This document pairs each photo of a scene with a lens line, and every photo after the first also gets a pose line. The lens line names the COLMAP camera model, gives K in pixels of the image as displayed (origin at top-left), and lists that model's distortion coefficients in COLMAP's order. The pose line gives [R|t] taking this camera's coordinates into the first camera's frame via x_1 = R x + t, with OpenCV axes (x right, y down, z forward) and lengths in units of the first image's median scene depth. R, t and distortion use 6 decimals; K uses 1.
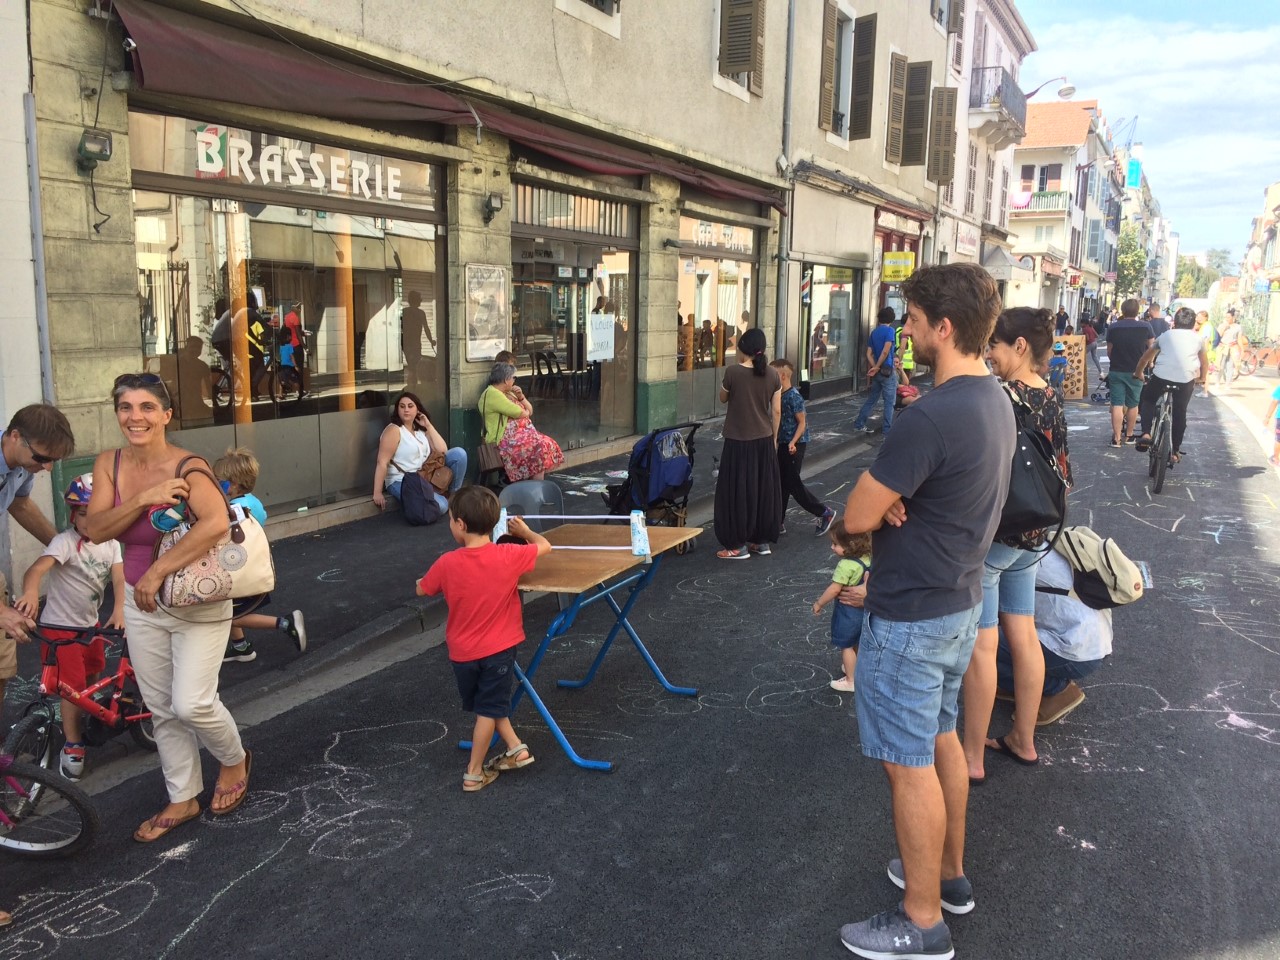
lens RADIAL K [[1071.4, 0, 640.0], [0, 1071.4, 480.0], [0, 0, 1]] dist [0.030883, -0.012607]
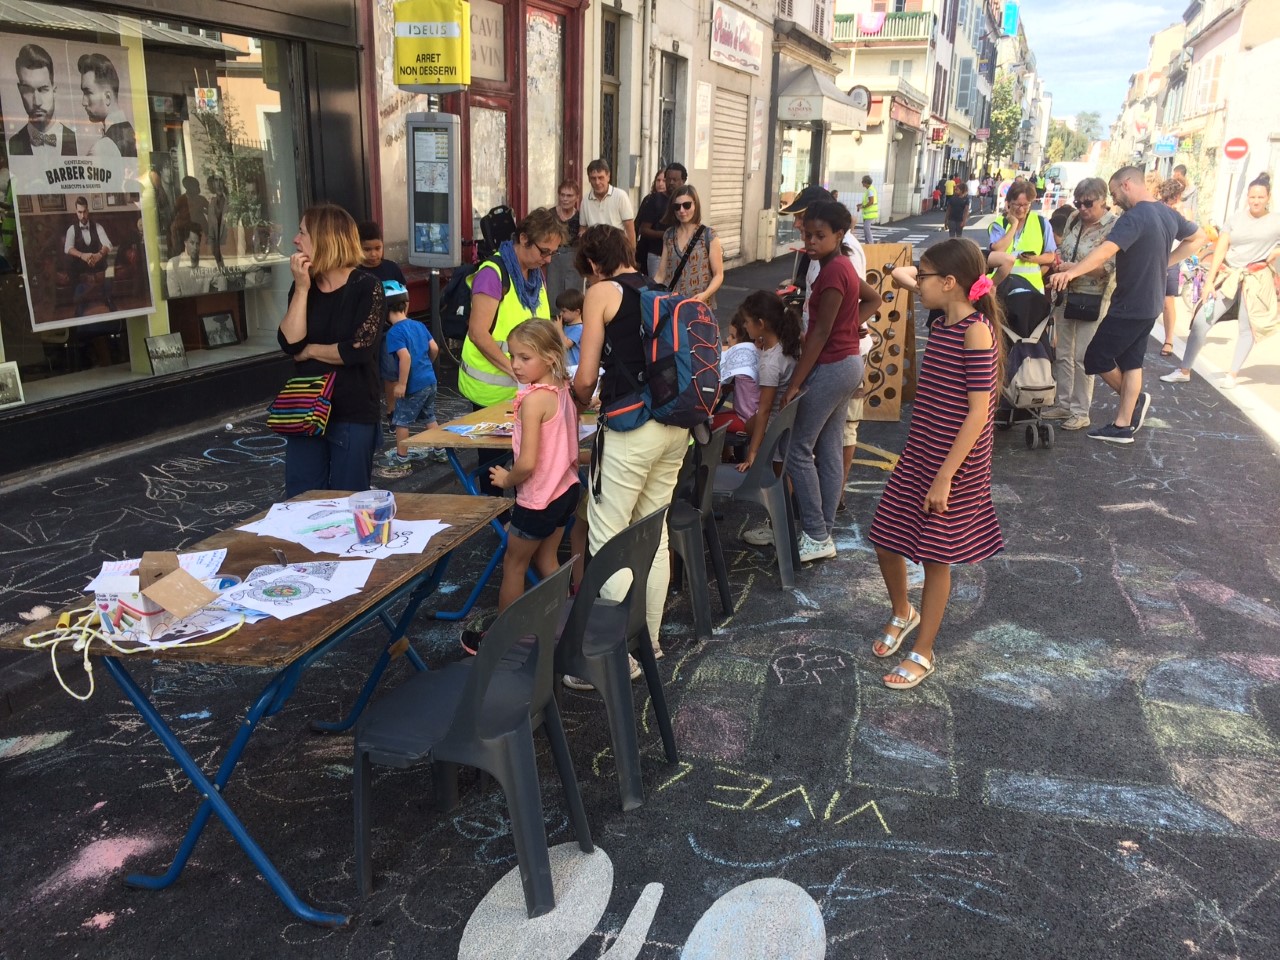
lens RADIAL K [[1071.4, 0, 640.0], [0, 1071.4, 480.0], [0, 0, 1]] dist [0.030883, -0.012607]
pose [[0.993817, -0.023859, 0.108440, 0.099729], [0.010566, 0.992530, 0.121539, -0.035374], [-0.110530, -0.119642, 0.986645, 0.228268]]
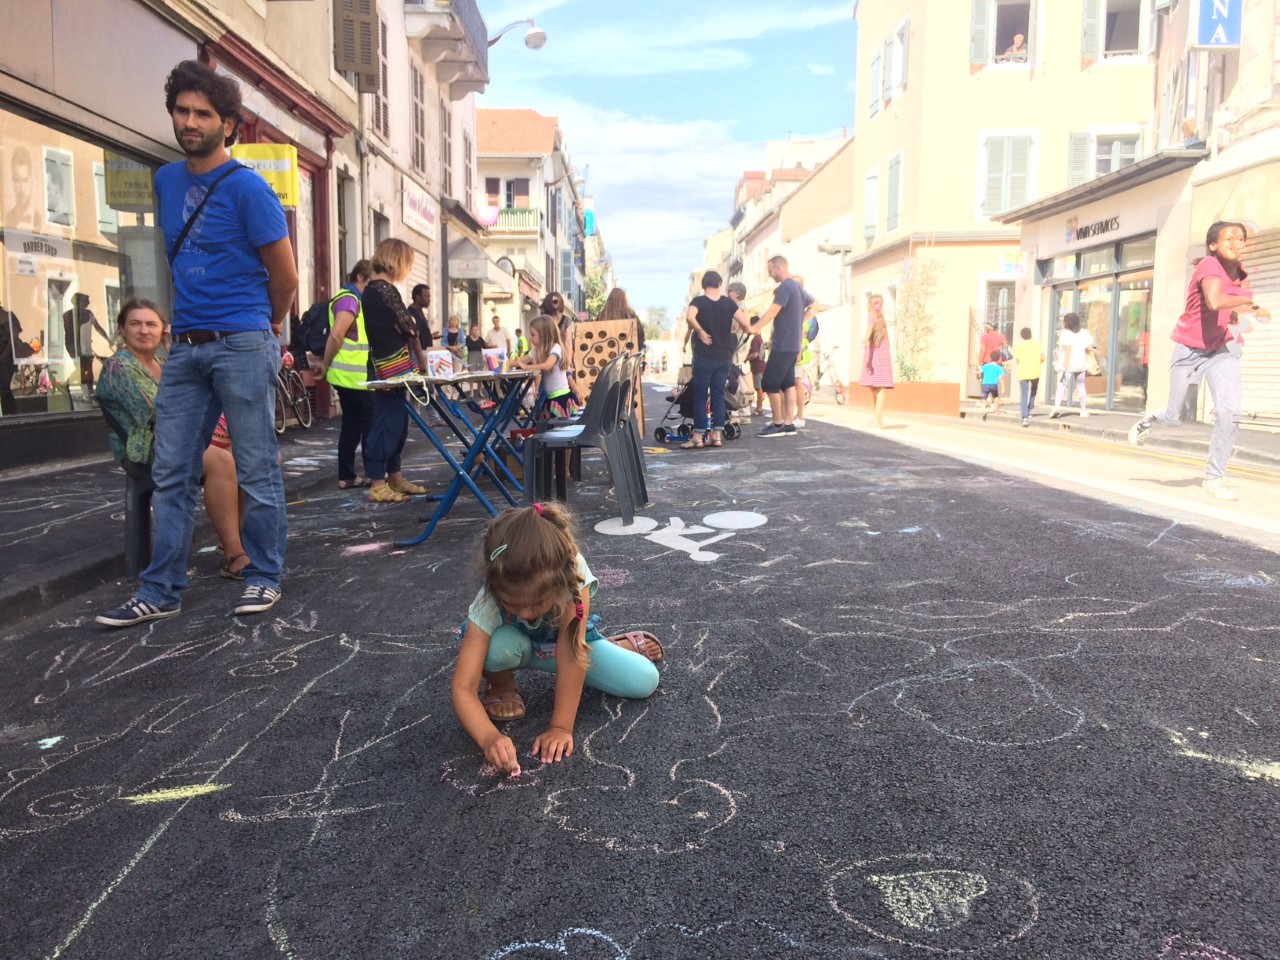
lens RADIAL K [[1074.7, 0, 640.0], [0, 1074.7, 480.0], [0, 0, 1]] dist [0.007464, -0.001097]
pose [[0.890714, -0.058563, 0.450775, 0.062259], [0.081874, 0.996117, -0.032368, -0.013880], [-0.447130, 0.065737, 0.892050, 0.191939]]
